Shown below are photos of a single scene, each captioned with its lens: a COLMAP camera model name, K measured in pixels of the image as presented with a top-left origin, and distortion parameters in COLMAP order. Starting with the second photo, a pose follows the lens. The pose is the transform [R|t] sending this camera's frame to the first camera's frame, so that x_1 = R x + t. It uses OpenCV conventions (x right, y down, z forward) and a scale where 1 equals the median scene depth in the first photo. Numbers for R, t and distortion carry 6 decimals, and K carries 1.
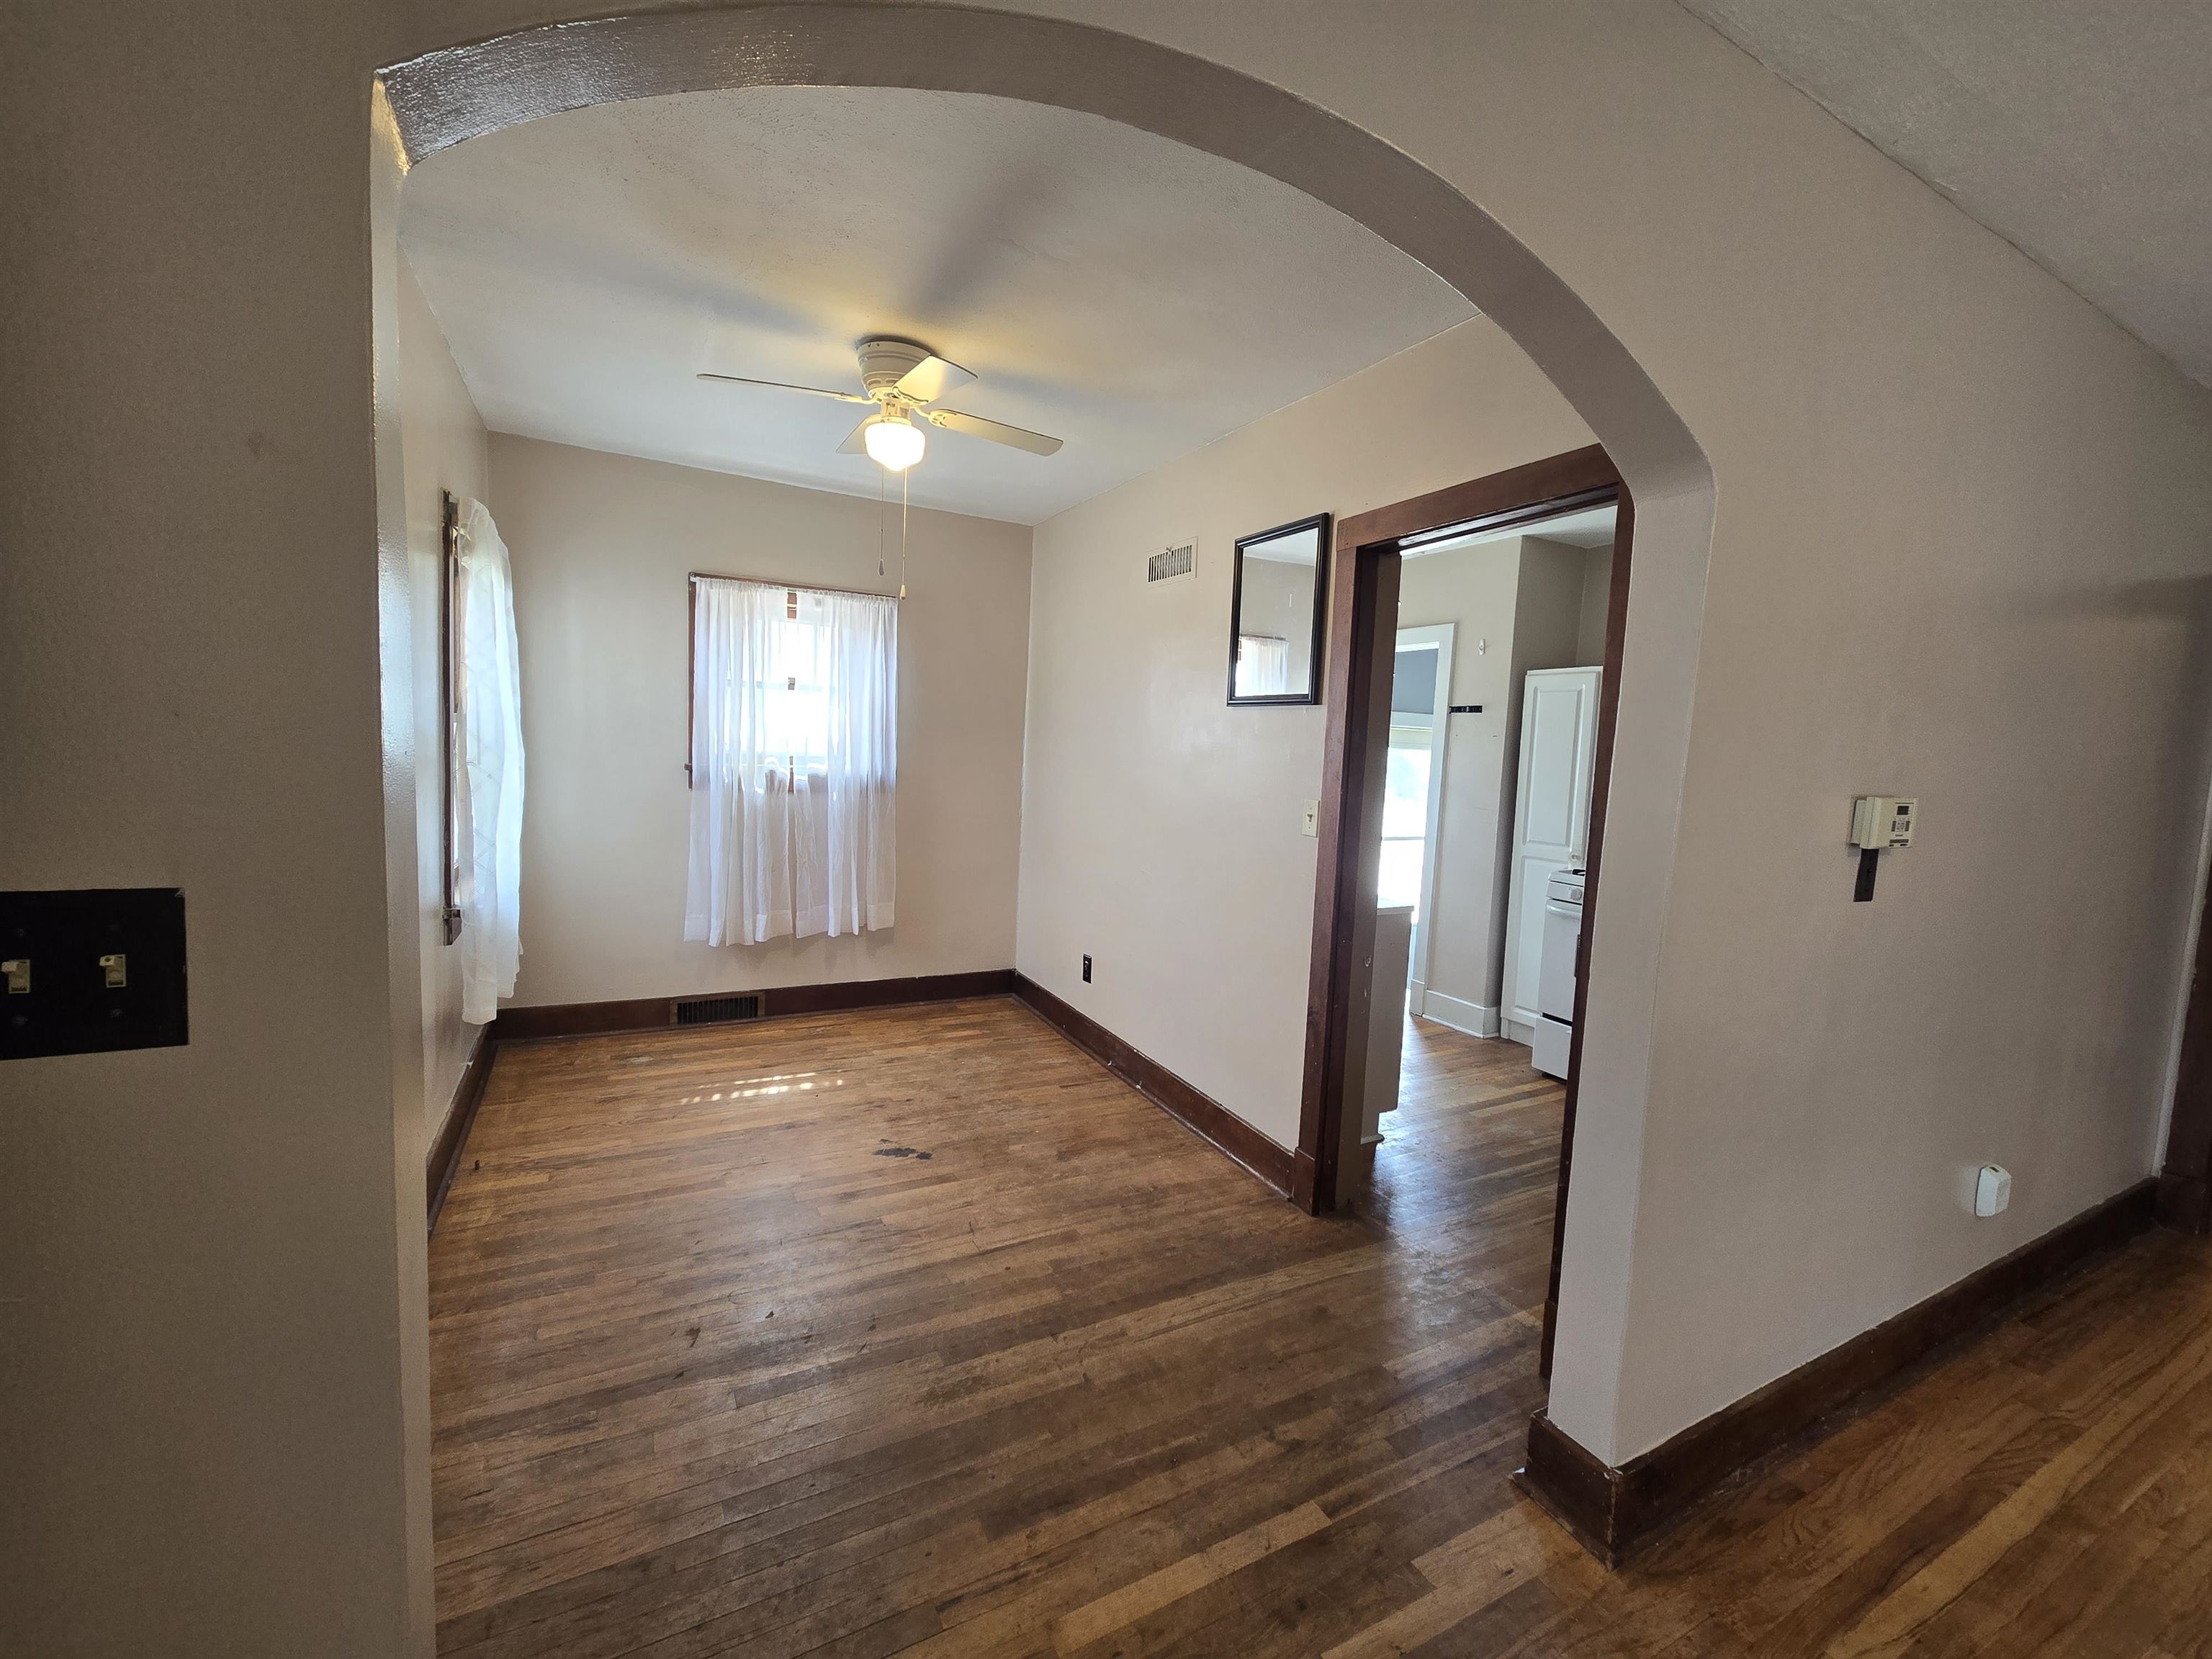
lens RADIAL K [[906.2, 0, 1116.2], [0, 906.2, 822.8], [0, 0, 1]] dist [0.003808, 0.001129]
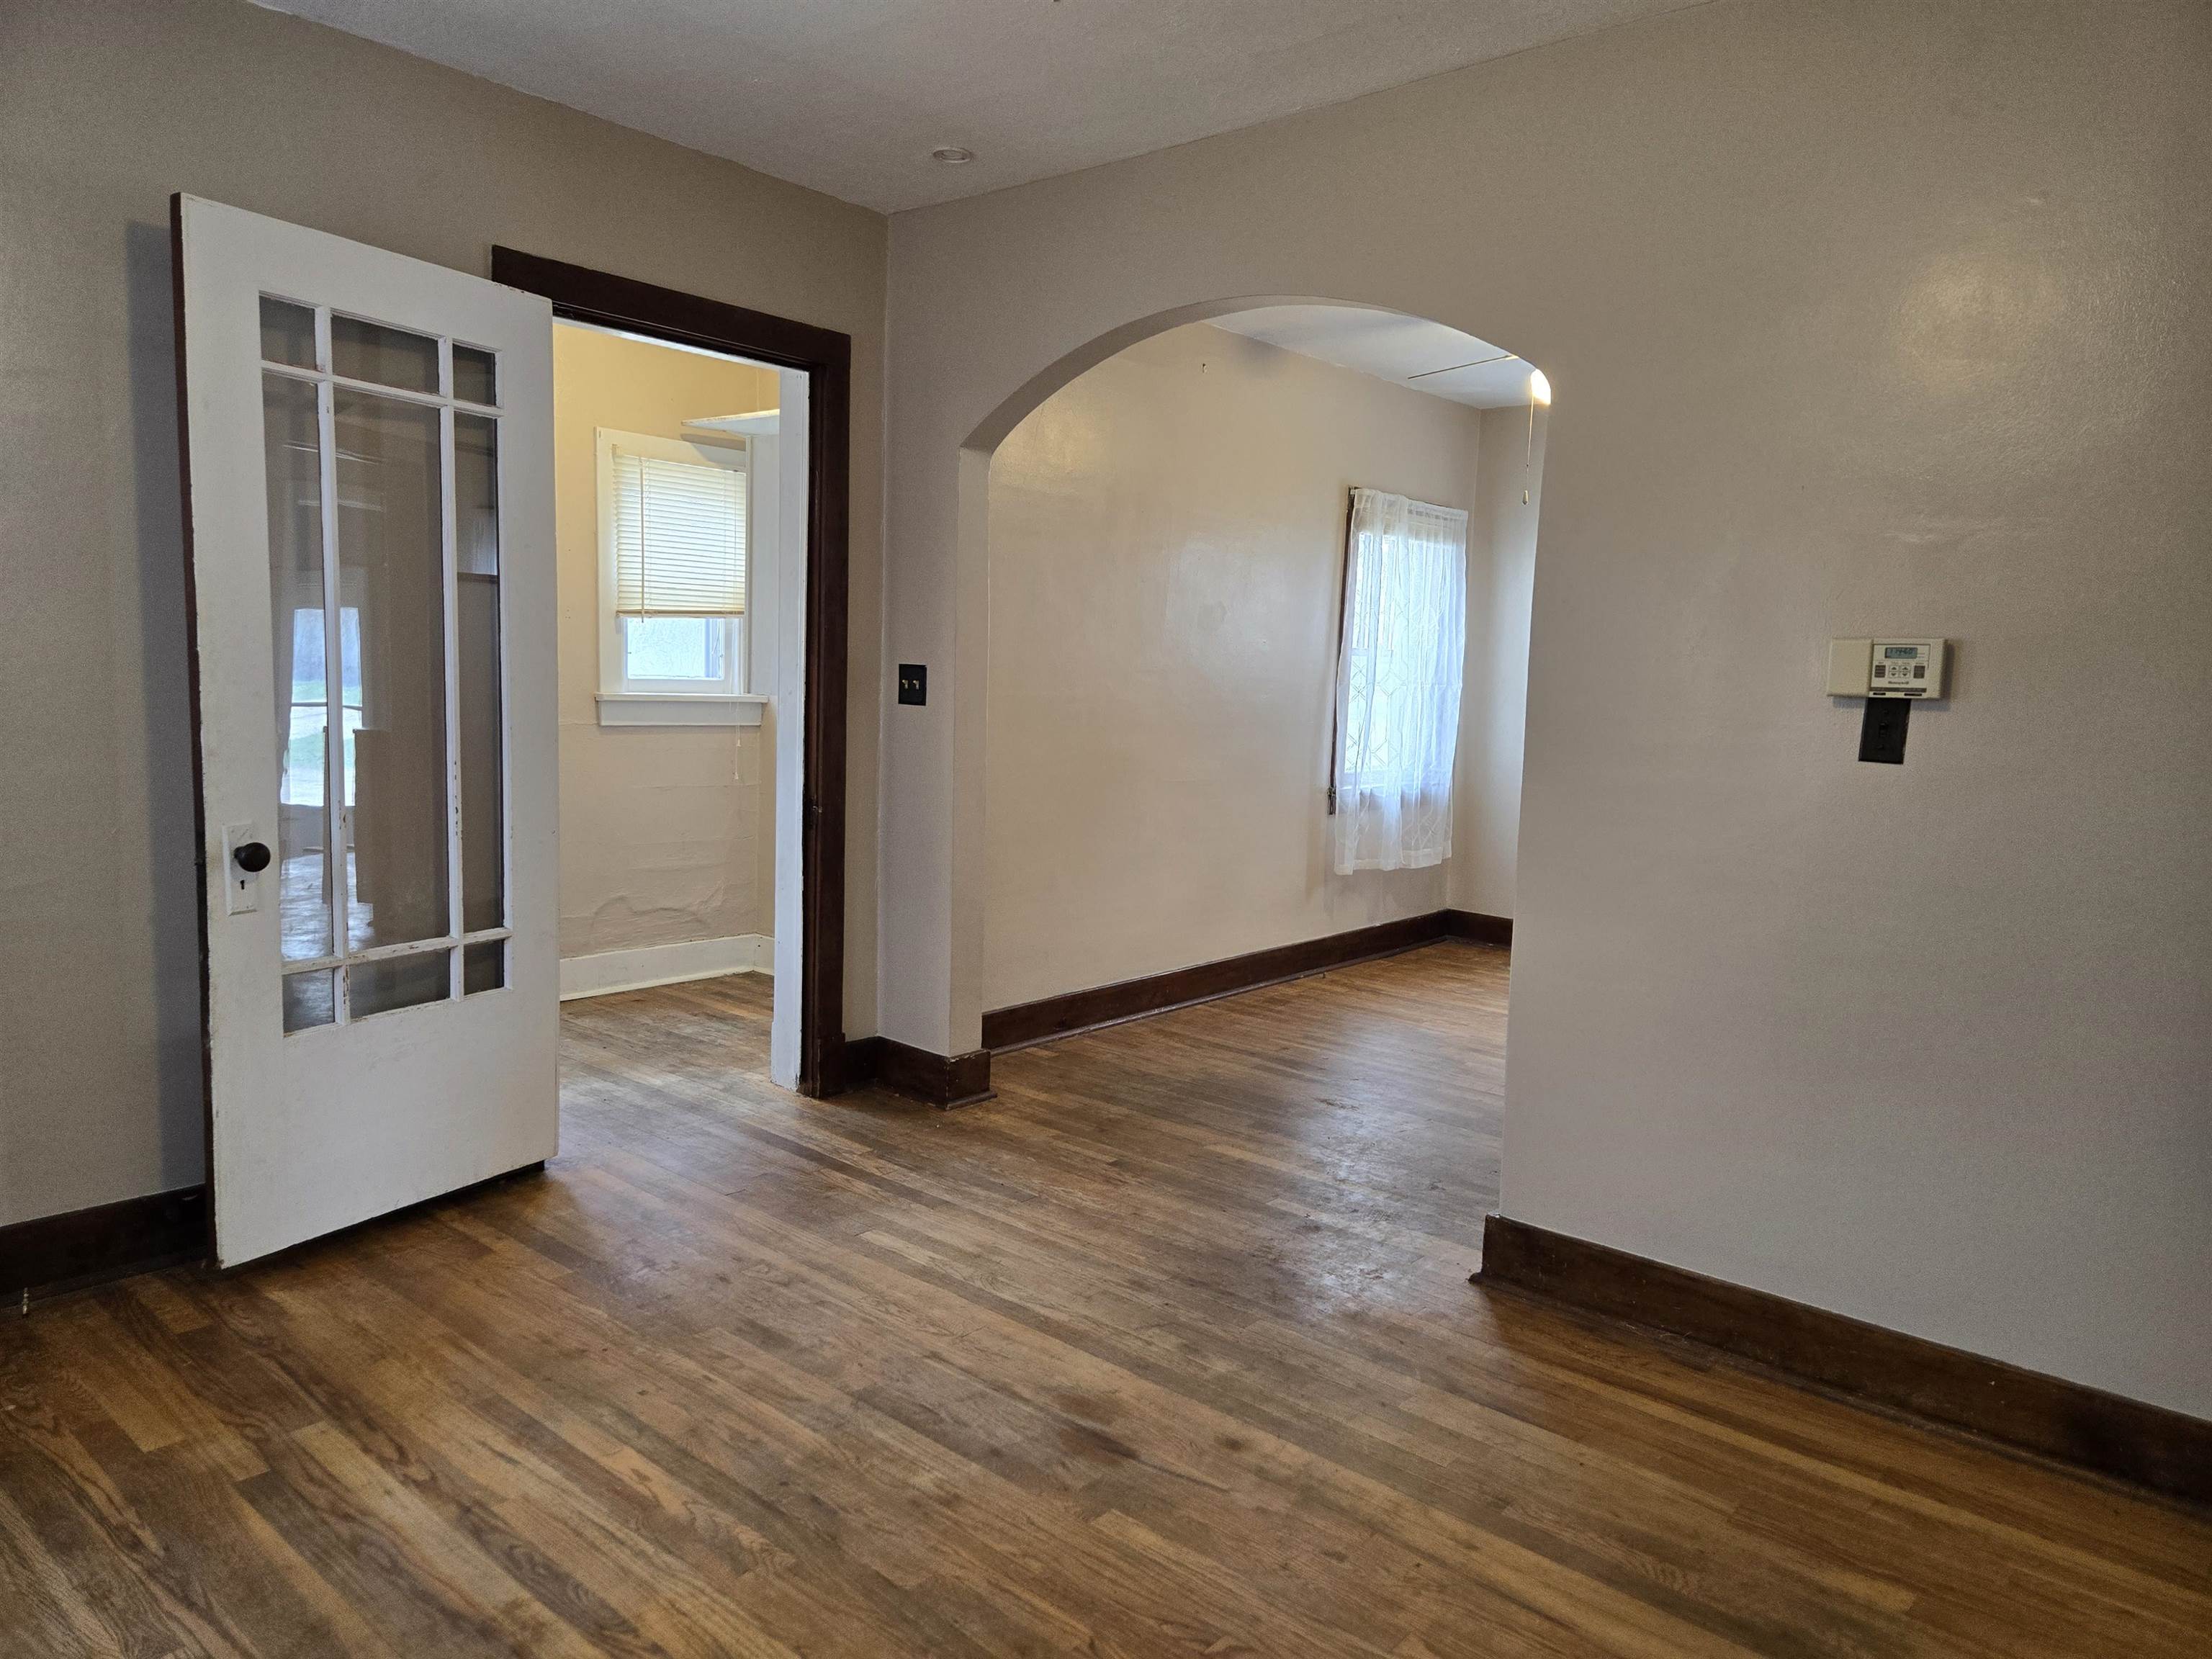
lens RADIAL K [[1463.8, 0, 1116.5], [0, 1463.8, 837.8], [0, 0, 1]] dist [0.085580, -0.062841]
pose [[0.361338, 0.075686, -0.929358, 1.885348], [-0.097244, 0.994324, 0.043168, 0.166082], [0.927350, 0.074776, 0.366647, -0.181364]]
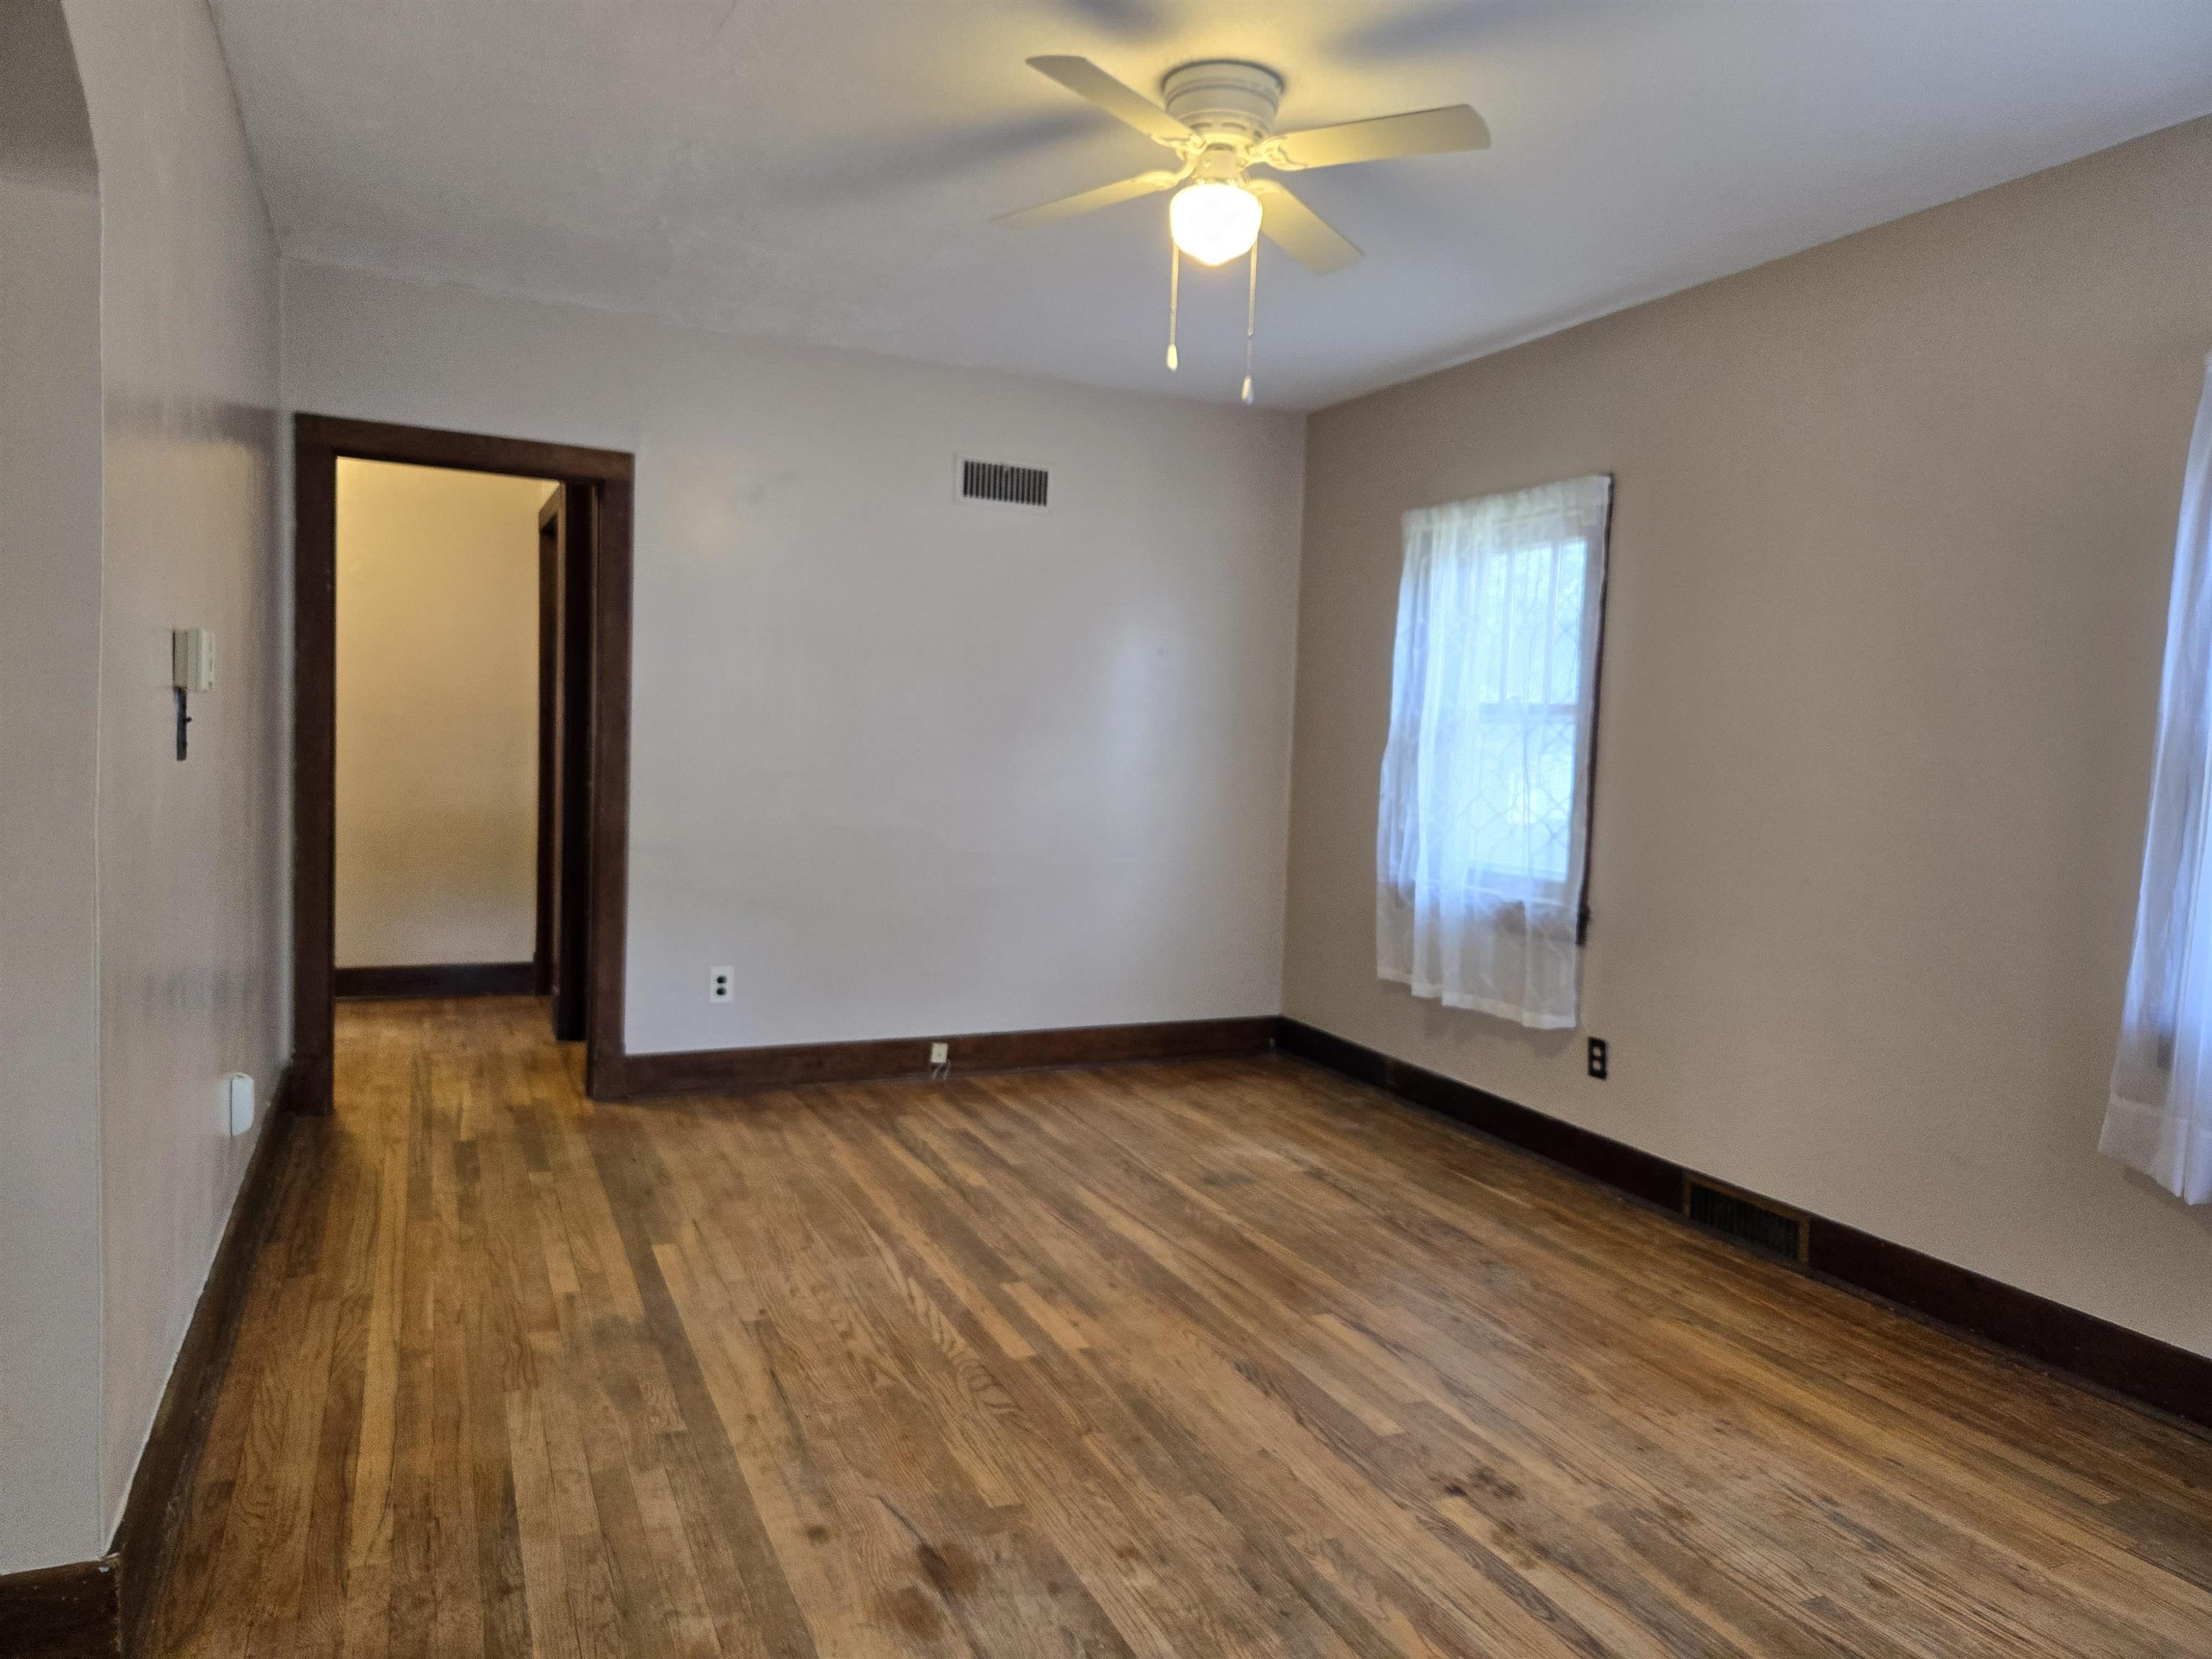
lens RADIAL K [[1483.6, 0, 1098.5], [0, 1483.6, 823.9], [0, 0, 1]] dist [0.087119, -0.074629]
pose [[0.074000, -0.106863, 0.991516, -0.468385], [0.051104, 0.993342, 0.103246, 0.043865], [-0.995948, 0.043030, 0.078968, 0.085497]]
